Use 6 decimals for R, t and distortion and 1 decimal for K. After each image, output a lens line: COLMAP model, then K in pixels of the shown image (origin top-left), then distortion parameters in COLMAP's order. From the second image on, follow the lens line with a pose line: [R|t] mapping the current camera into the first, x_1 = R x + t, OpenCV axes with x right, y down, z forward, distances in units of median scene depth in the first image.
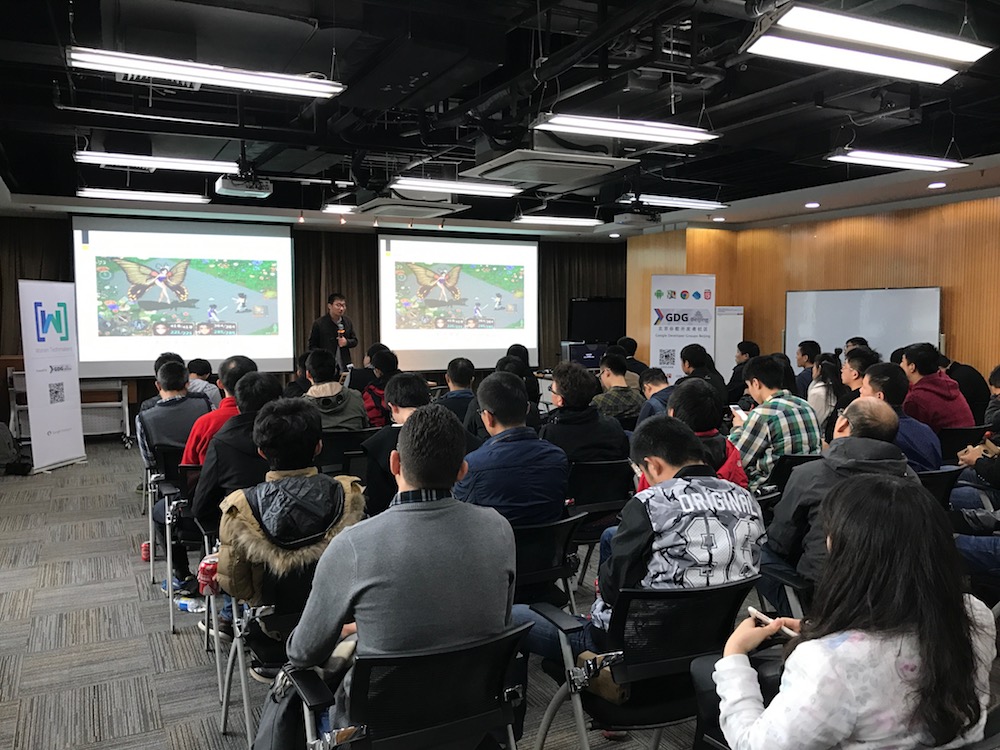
lens RADIAL K [[822.3, 0, 502.6], [0, 822.3, 373.1], [0, 0, 1]] dist [0.012675, -0.012853]
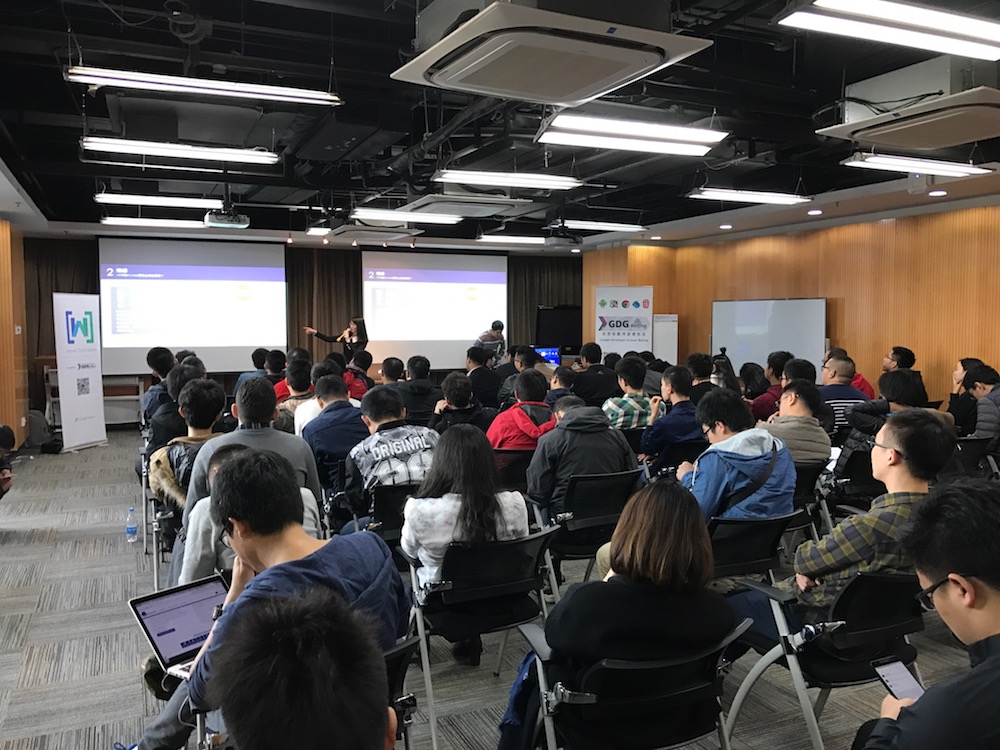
lens RADIAL K [[822.3, 0, 492.5], [0, 822.3, 373.6], [0, 0, 1]] dist [0.012675, -0.012853]
pose [[0.998901, 0.003798, -0.046709, 0.103645], [-0.004049, 0.999978, -0.005284, 0.008435], [0.046688, 0.005467, 0.998895, -0.160606]]
